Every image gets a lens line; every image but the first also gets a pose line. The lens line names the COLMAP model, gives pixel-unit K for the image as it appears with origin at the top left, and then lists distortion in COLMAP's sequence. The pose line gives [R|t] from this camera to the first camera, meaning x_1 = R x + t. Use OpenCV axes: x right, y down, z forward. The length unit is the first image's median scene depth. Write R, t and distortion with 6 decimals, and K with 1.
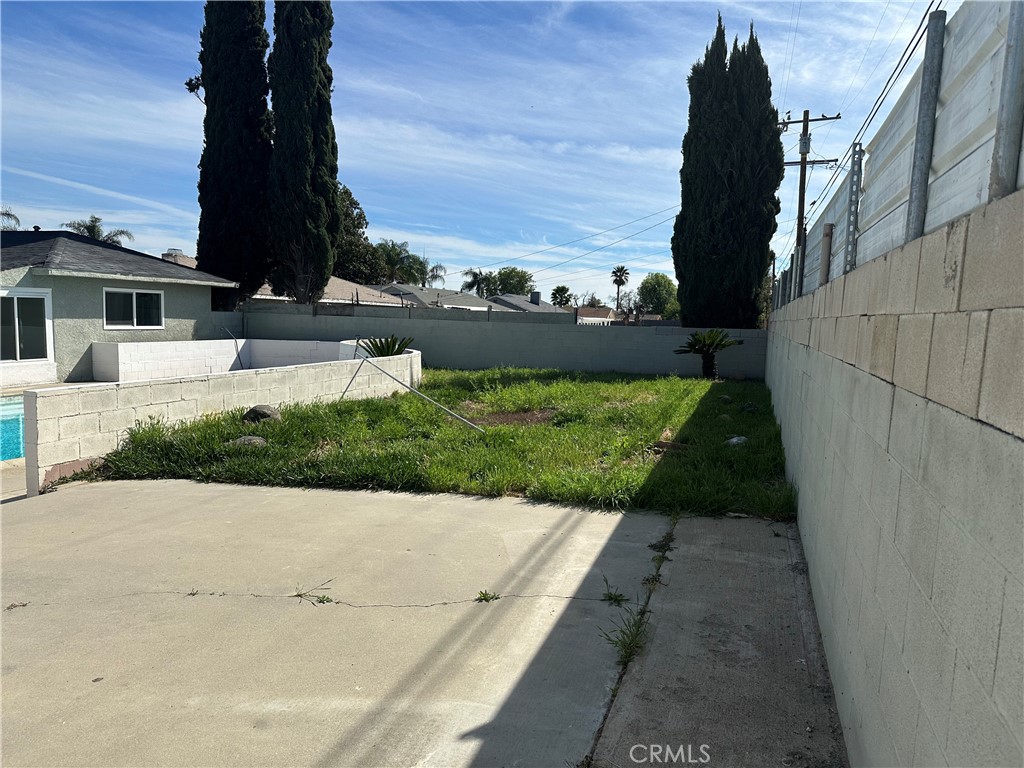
lens RADIAL K [[719.5, 0, 526.3], [0, 719.5, 381.8], [0, 0, 1]] dist [0.073745, -0.097911]
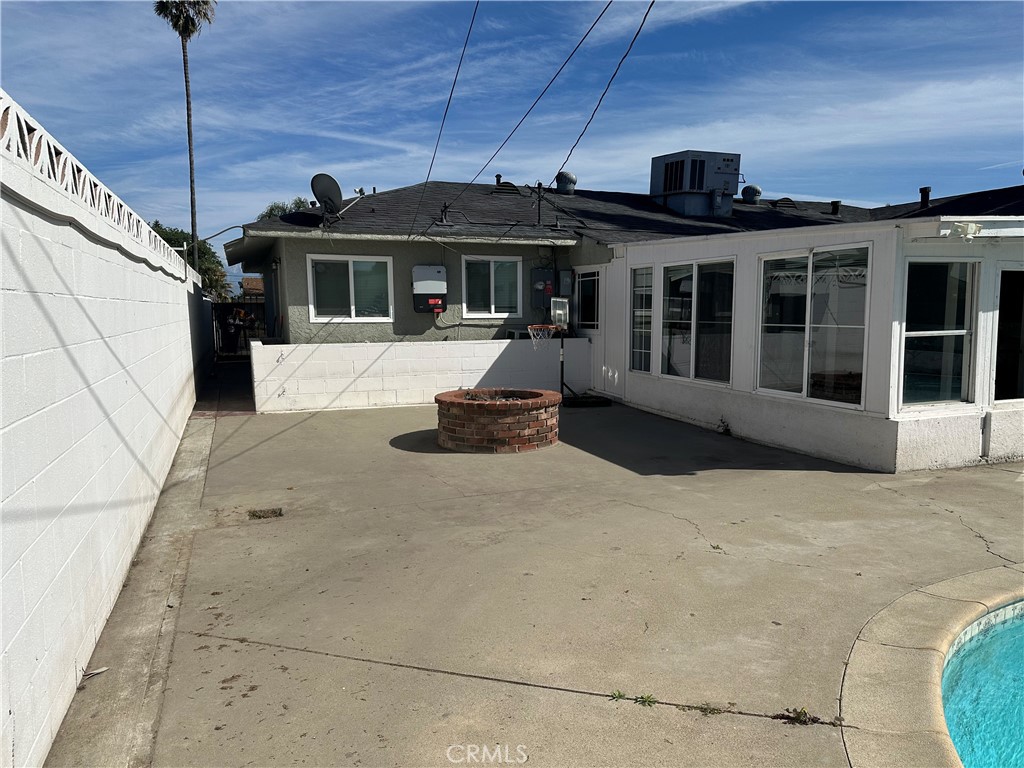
lens RADIAL K [[719.5, 0, 526.3], [0, 719.5, 381.8], [0, 0, 1]] dist [0.073745, -0.097911]
pose [[0.583524, 0.064515, -0.809529, 0.033484], [-0.077435, 0.996718, 0.023616, -0.045849], [0.808396, 0.048906, 0.586604, 0.727779]]
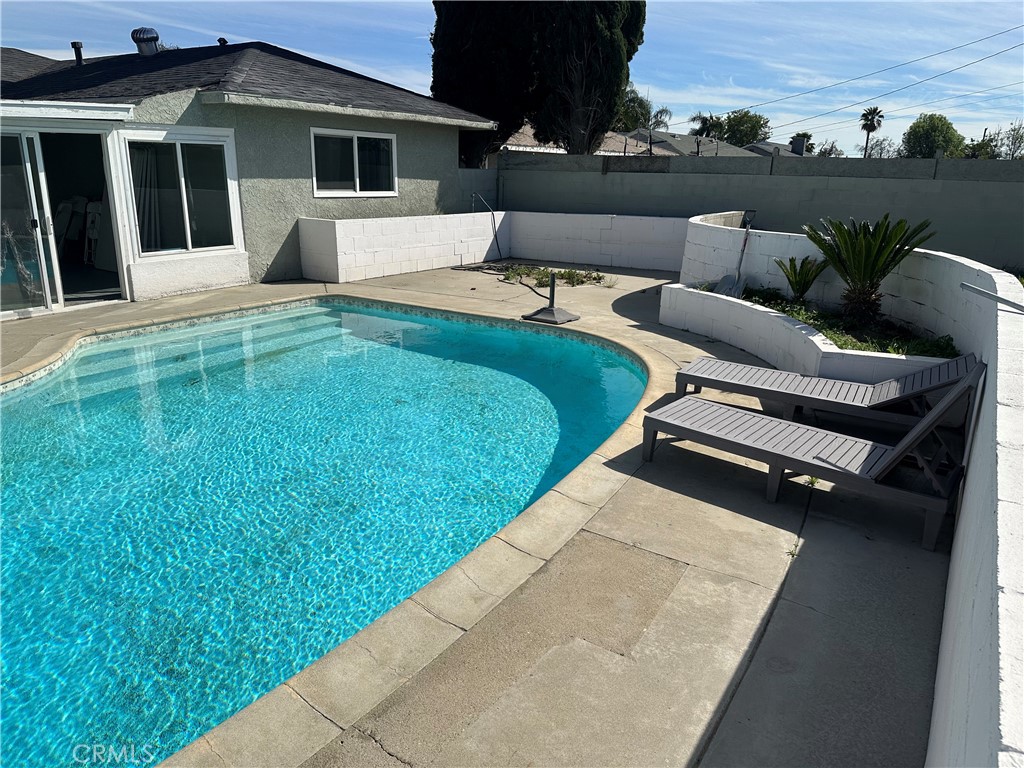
lens RADIAL K [[719.5, 0, 526.3], [0, 719.5, 381.8], [0, 0, 1]] dist [0.073745, -0.097911]
pose [[0.966976, 0.071814, -0.244541, -0.209983], [-0.023660, 0.980632, 0.194426, -0.037177], [0.253767, -0.182219, 0.949946, 0.373686]]
